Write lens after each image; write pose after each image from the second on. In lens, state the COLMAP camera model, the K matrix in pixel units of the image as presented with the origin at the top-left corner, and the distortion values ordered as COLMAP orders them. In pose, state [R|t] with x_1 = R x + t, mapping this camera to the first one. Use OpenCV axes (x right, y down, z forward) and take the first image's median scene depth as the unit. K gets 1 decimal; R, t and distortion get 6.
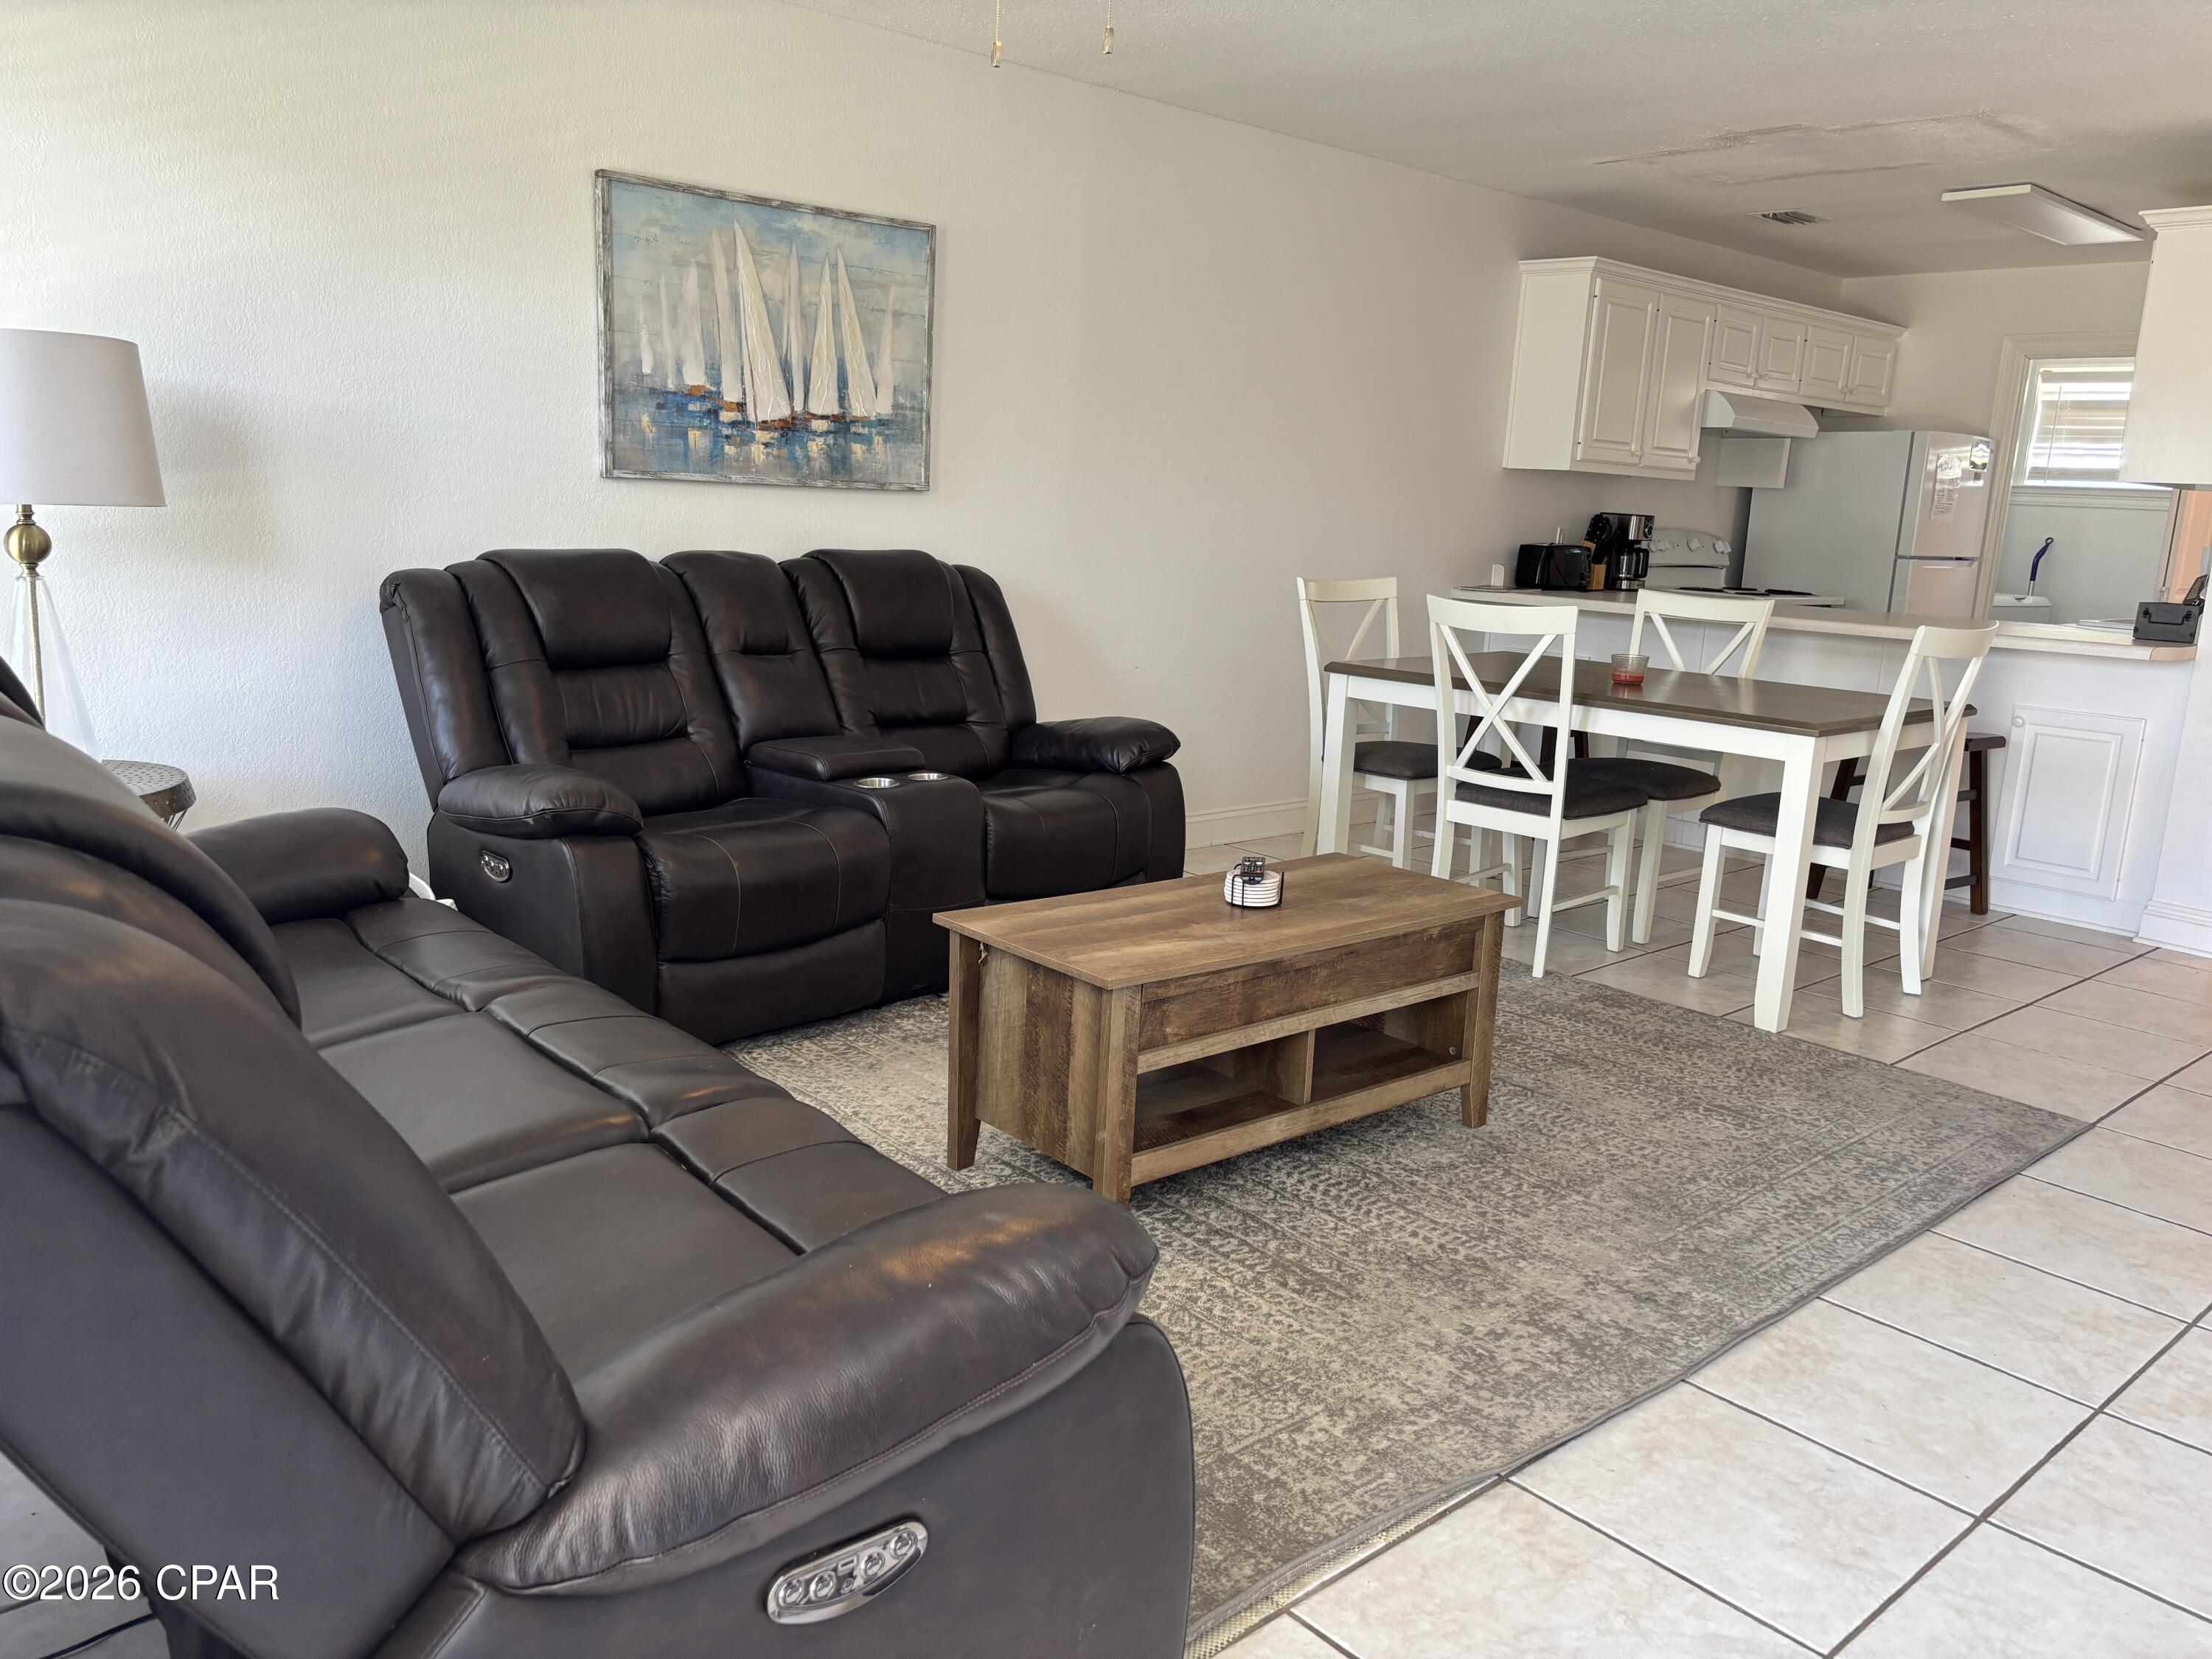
lens RADIAL K [[1671.8, 0, 1088.9], [0, 1671.8, 844.8], [0, 0, 1]] dist [0.030866, -0.014804]
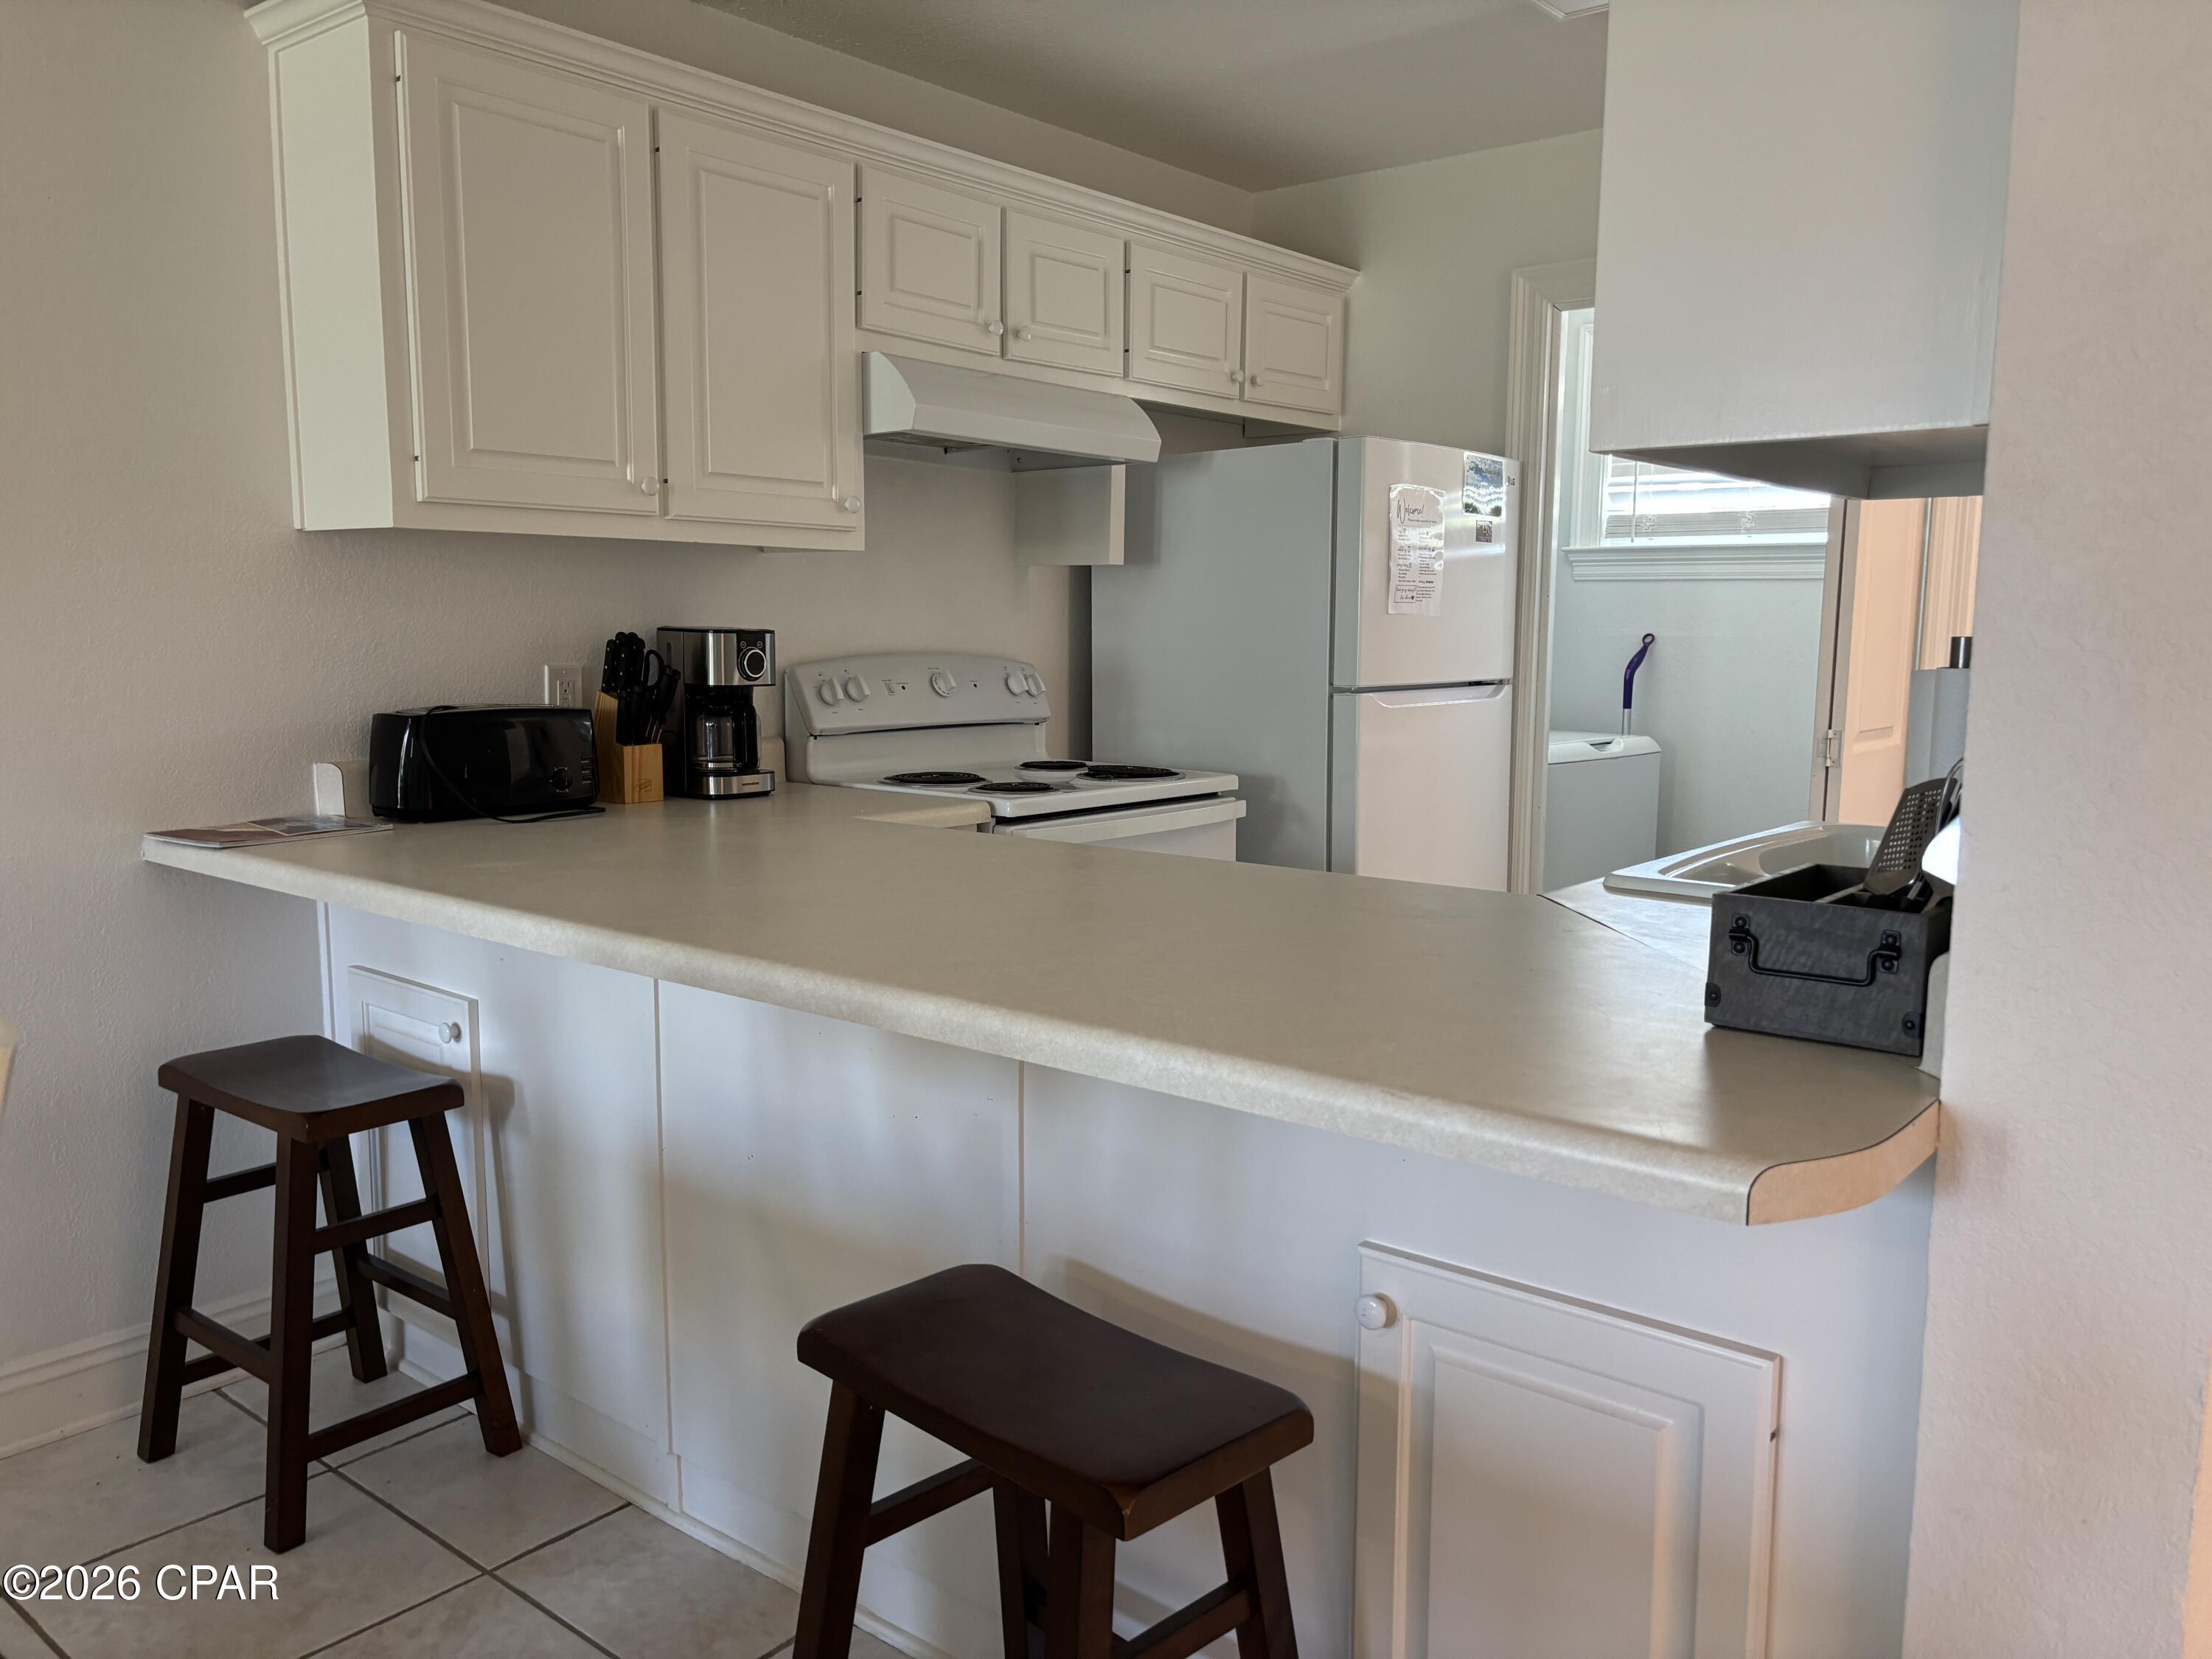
lens RADIAL K [[1671.8, 0, 1101.6], [0, 1671.8, 849.6], [0, 0, 1]] dist [0.030866, -0.014804]
pose [[0.988919, -0.062709, 0.134559, 0.555426], [0.071541, 0.995519, -0.061832, -0.159630], [-0.130079, 0.070773, 0.988975, 0.847745]]
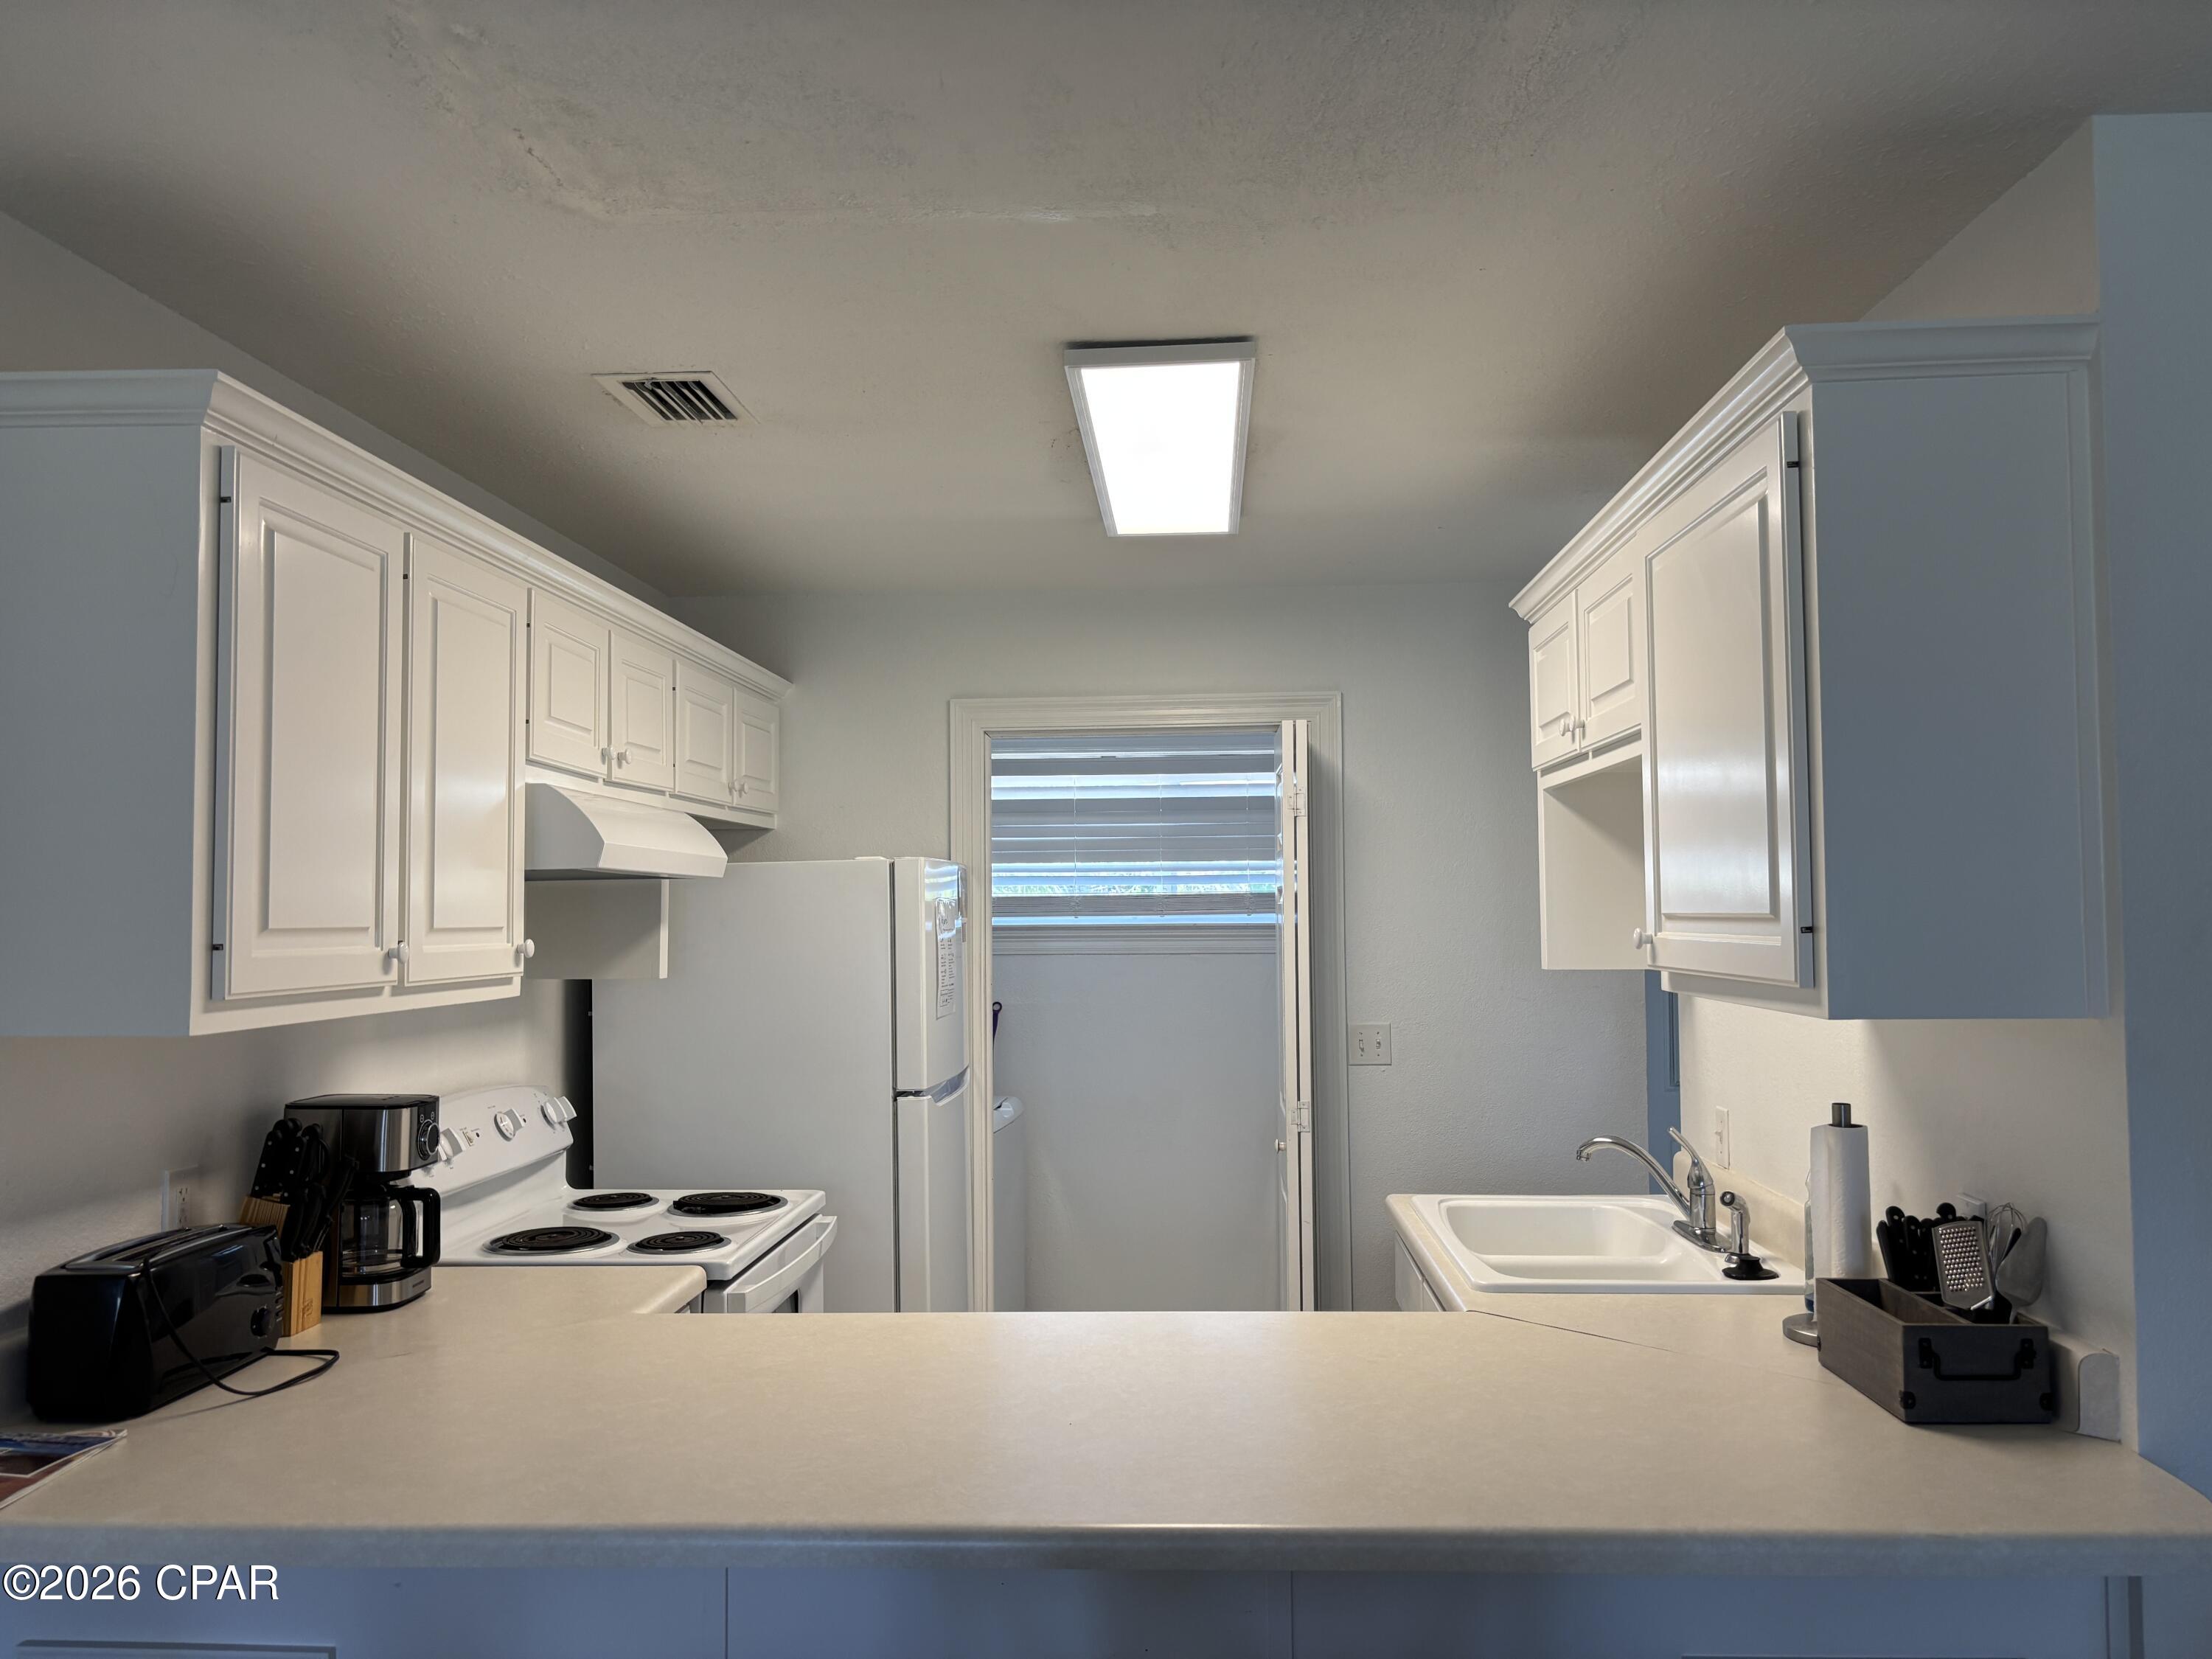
lens RADIAL K [[1671.8, 0, 1101.6], [0, 1671.8, 836.9], [0, 0, 1]] dist [0.030866, -0.014804]
pose [[0.708926, -0.027212, 0.704757, 0.268929], [0.190694, 0.969433, -0.154390, -0.254181], [-0.679013, 0.243844, 0.692445, 0.946588]]
